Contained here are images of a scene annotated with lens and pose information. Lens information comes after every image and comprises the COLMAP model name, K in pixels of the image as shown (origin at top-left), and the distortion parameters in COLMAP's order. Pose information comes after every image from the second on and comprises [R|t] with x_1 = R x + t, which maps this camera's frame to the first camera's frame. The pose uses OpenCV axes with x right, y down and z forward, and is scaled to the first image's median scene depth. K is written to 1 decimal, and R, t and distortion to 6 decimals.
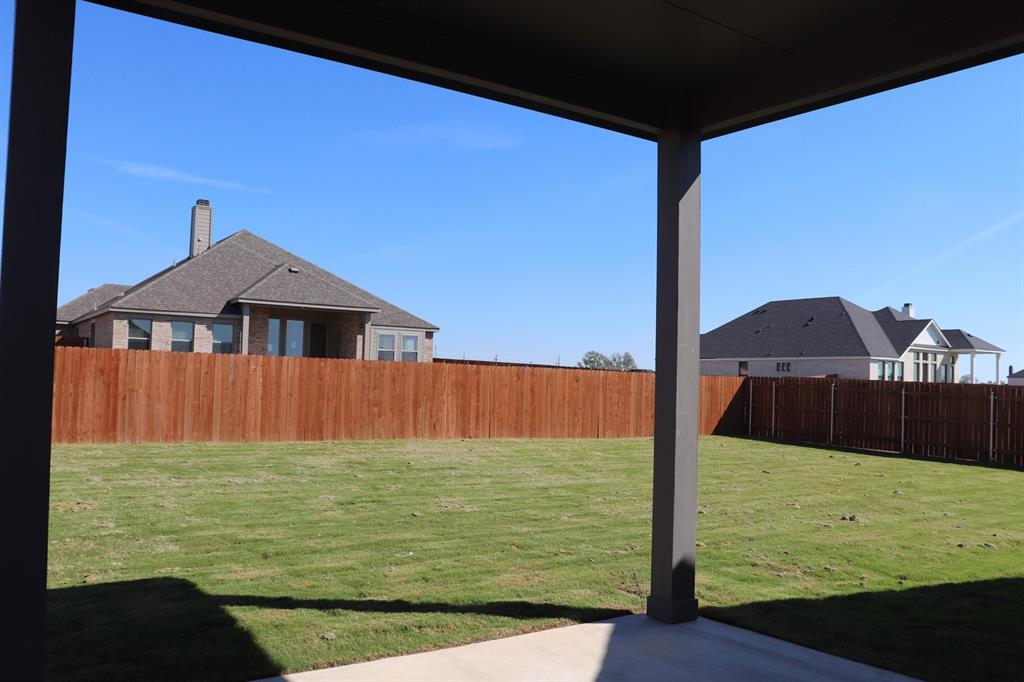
lens RADIAL K [[859.7, 0, 516.7], [0, 859.7, 342.6], [0, 0, 1]] dist [-0.156226, 0.141652]
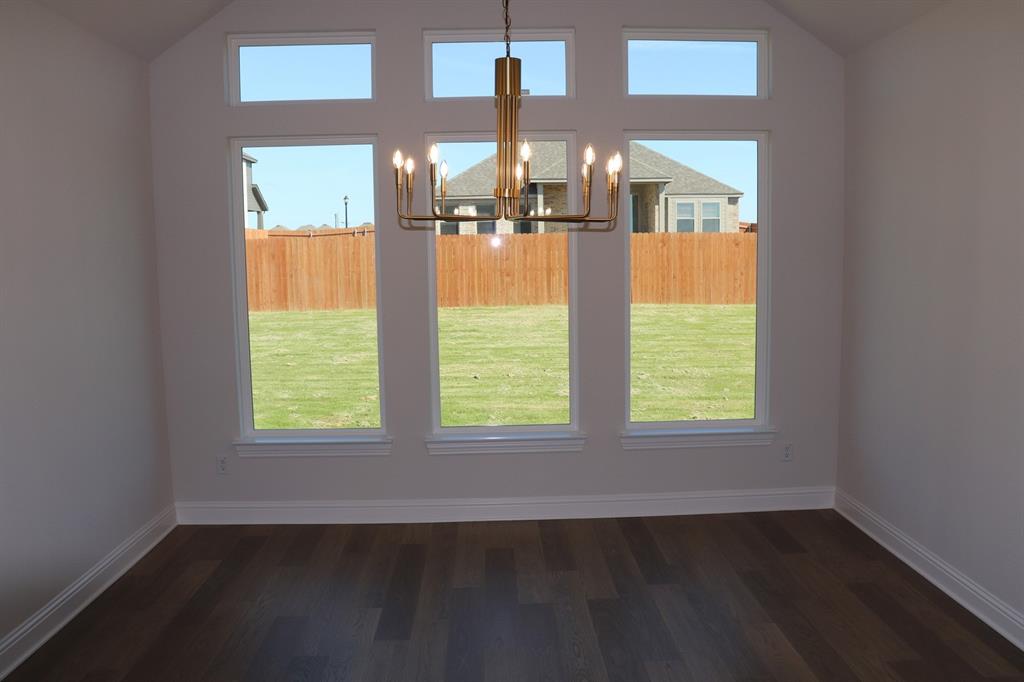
lens RADIAL K [[859.7, 0, 510.3], [0, 859.7, 340.8], [0, 0, 1]] dist [-0.156226, 0.141652]
pose [[0.839362, 0.019198, -0.543234, 0.428045], [0.062942, 0.989221, 0.132212, 0.010911], [0.539916, -0.145166, 0.829106, 0.069539]]
